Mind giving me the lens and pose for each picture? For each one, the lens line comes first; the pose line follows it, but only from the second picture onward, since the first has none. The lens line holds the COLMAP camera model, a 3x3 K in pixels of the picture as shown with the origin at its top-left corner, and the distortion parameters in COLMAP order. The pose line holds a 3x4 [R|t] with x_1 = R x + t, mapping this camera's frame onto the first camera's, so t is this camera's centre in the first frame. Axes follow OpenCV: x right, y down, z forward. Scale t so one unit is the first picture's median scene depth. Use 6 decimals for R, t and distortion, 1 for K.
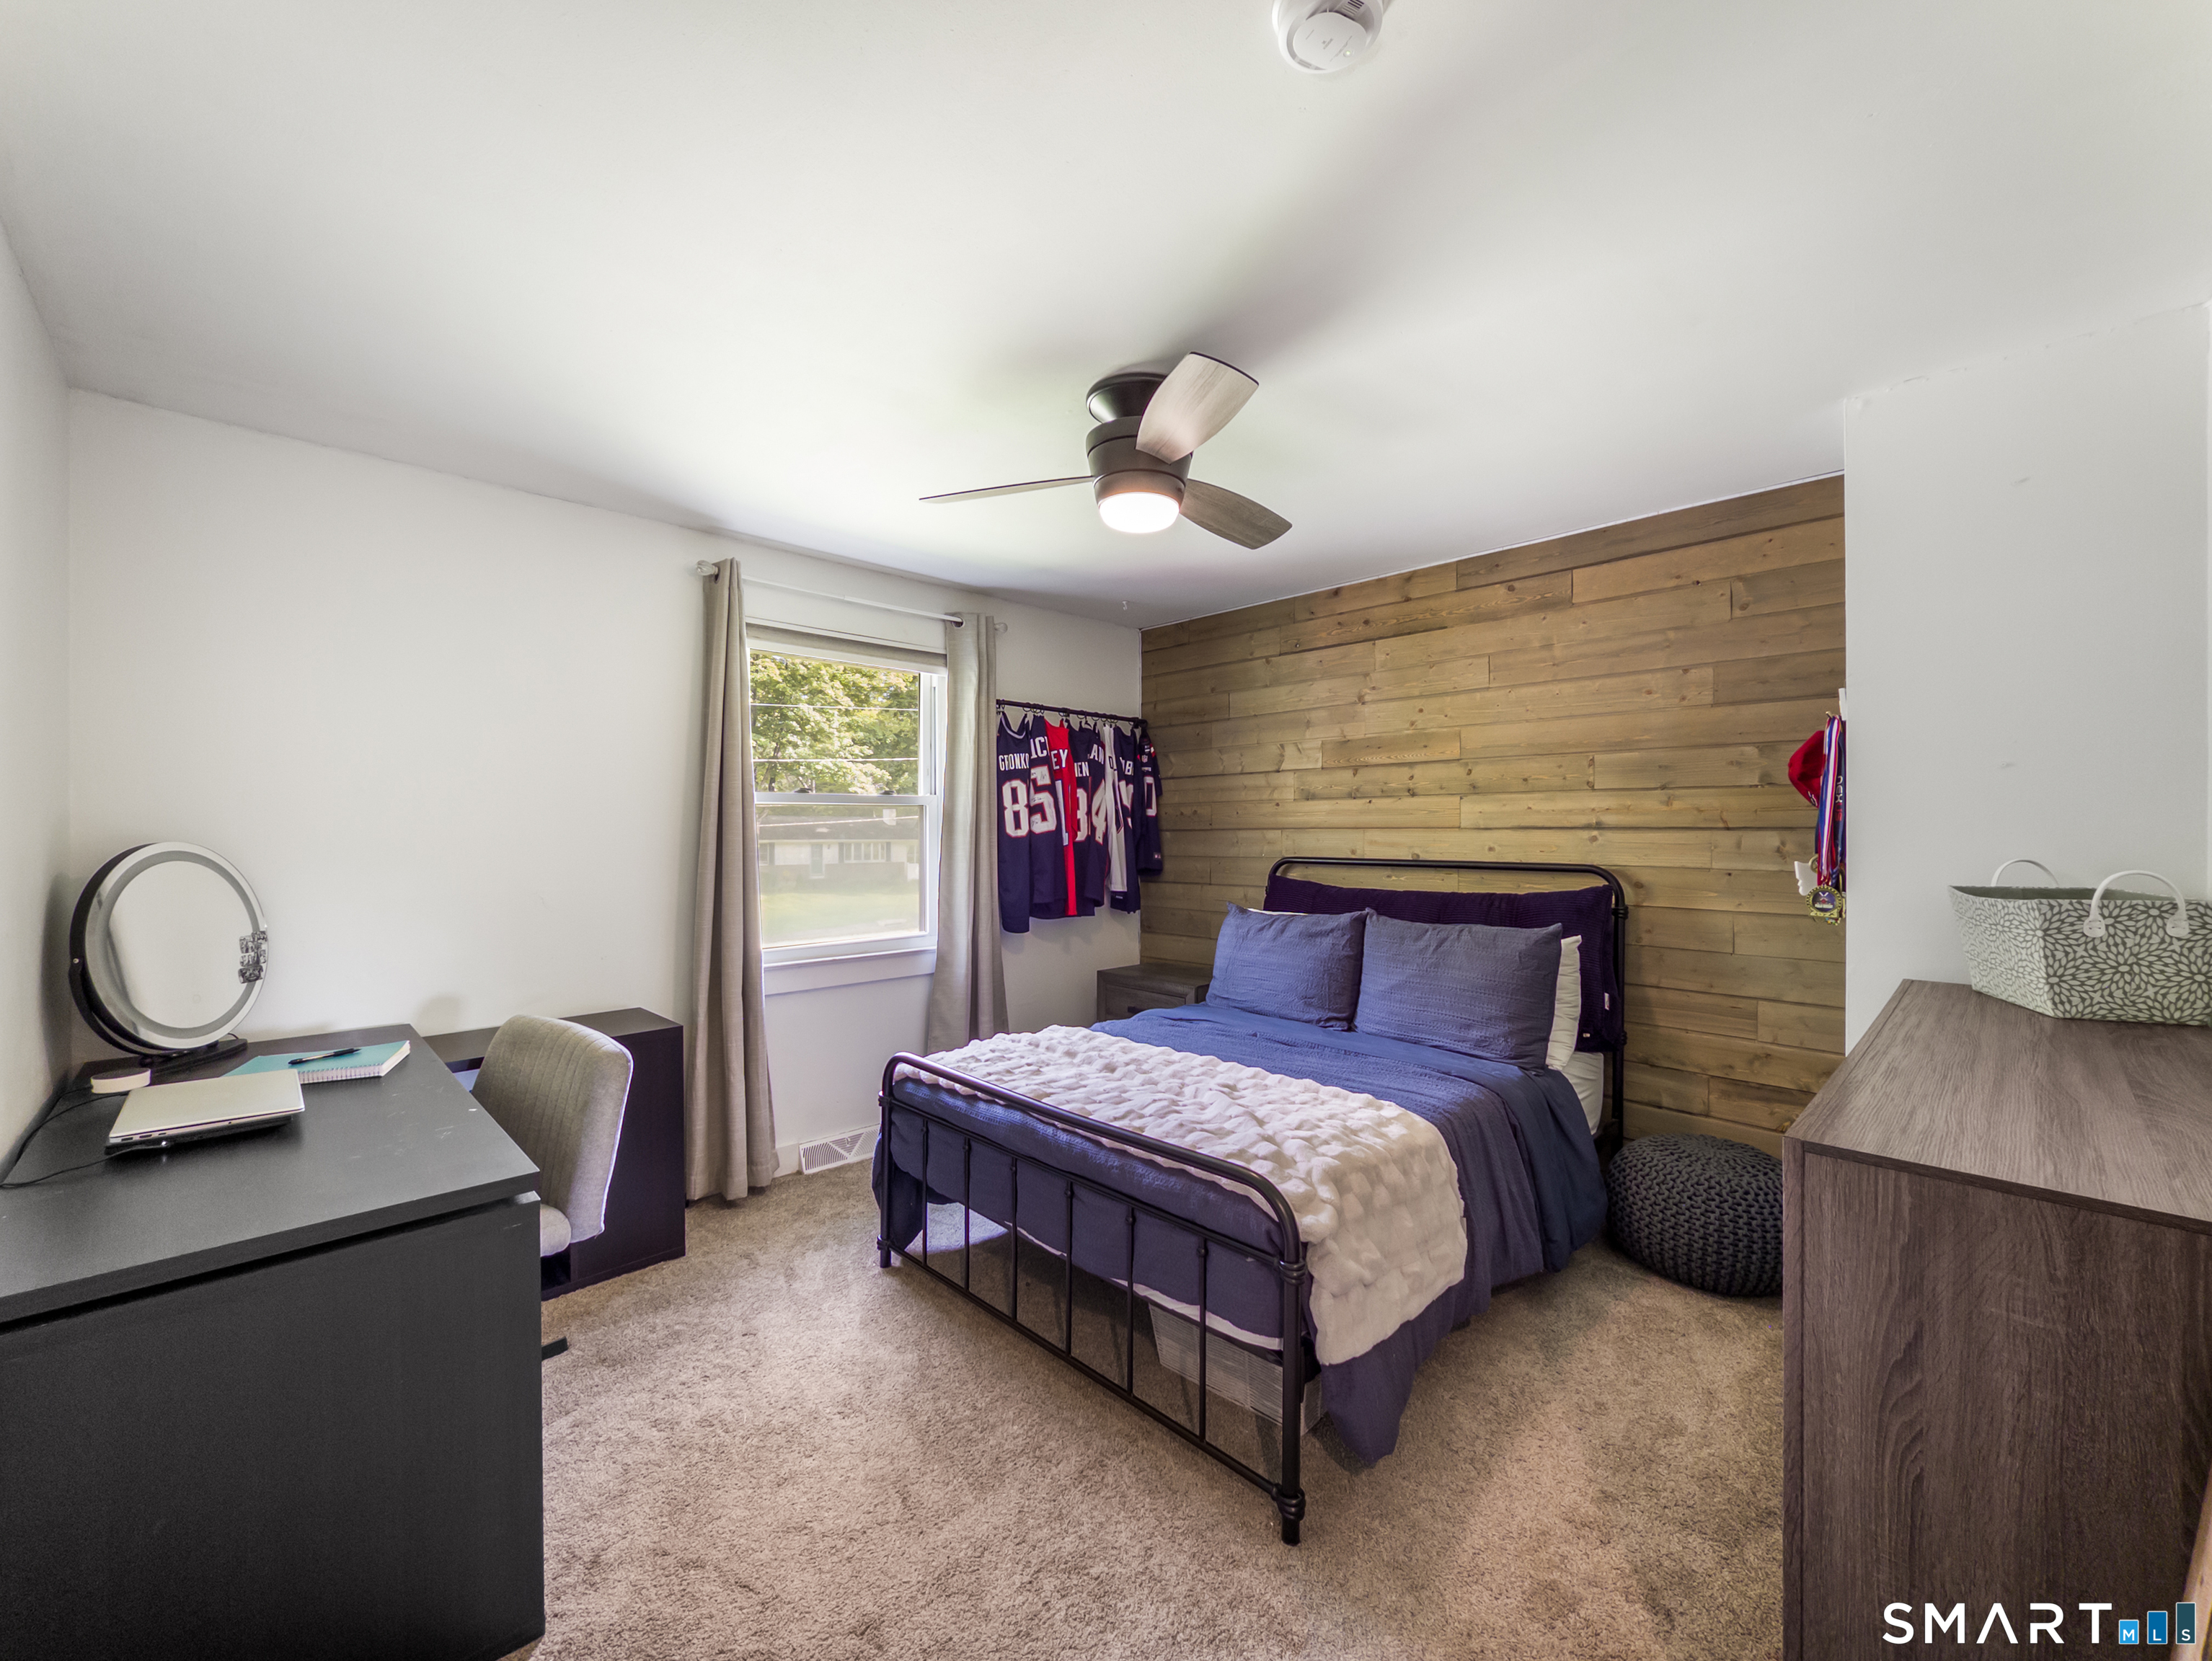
lens RADIAL K [[887.4, 0, 1105.4], [0, 887.4, 835.9], [0, 0, 1]] dist [-0.000486, -0.000246]
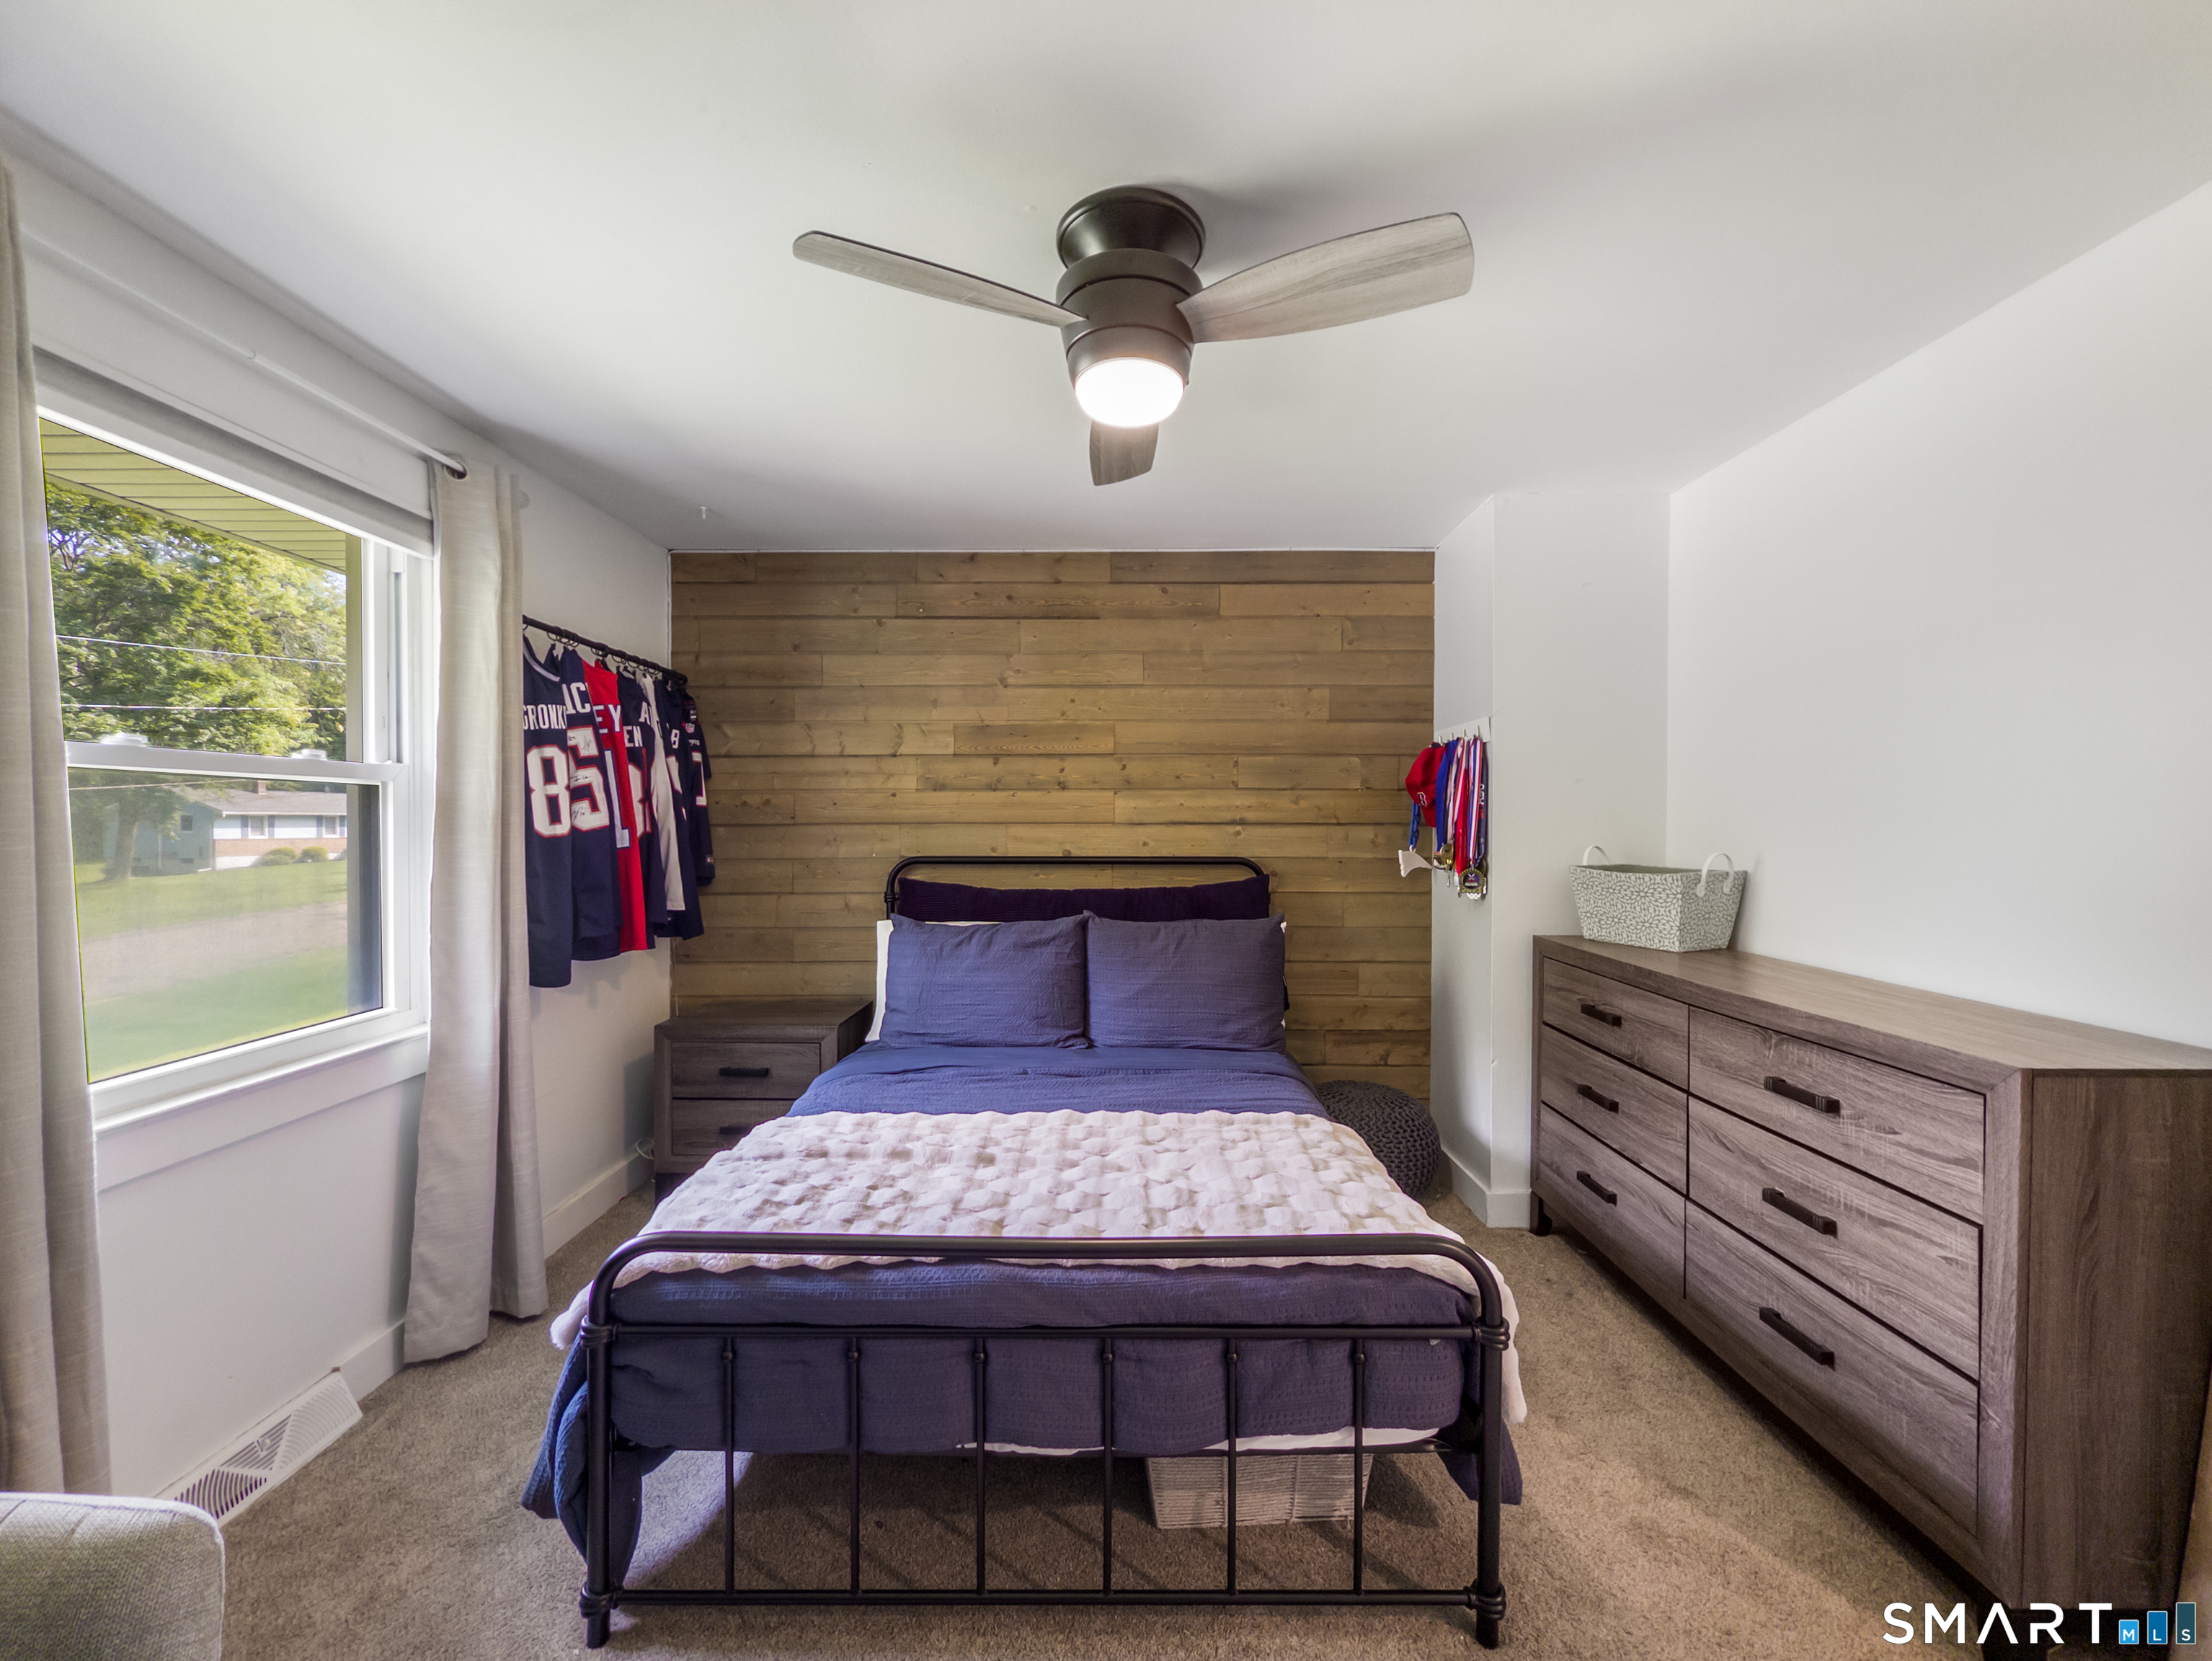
lens RADIAL K [[887.6, 0, 1105.4], [0, 887.6, 835.9], [0, 0, 1]] dist [-0.000486, -0.000246]
pose [[0.699443, -0.008997, 0.714632, -0.325206], [0.004083, 0.999955, 0.008593, -0.003228], [-0.714676, -0.003093, 0.699448, 0.321879]]
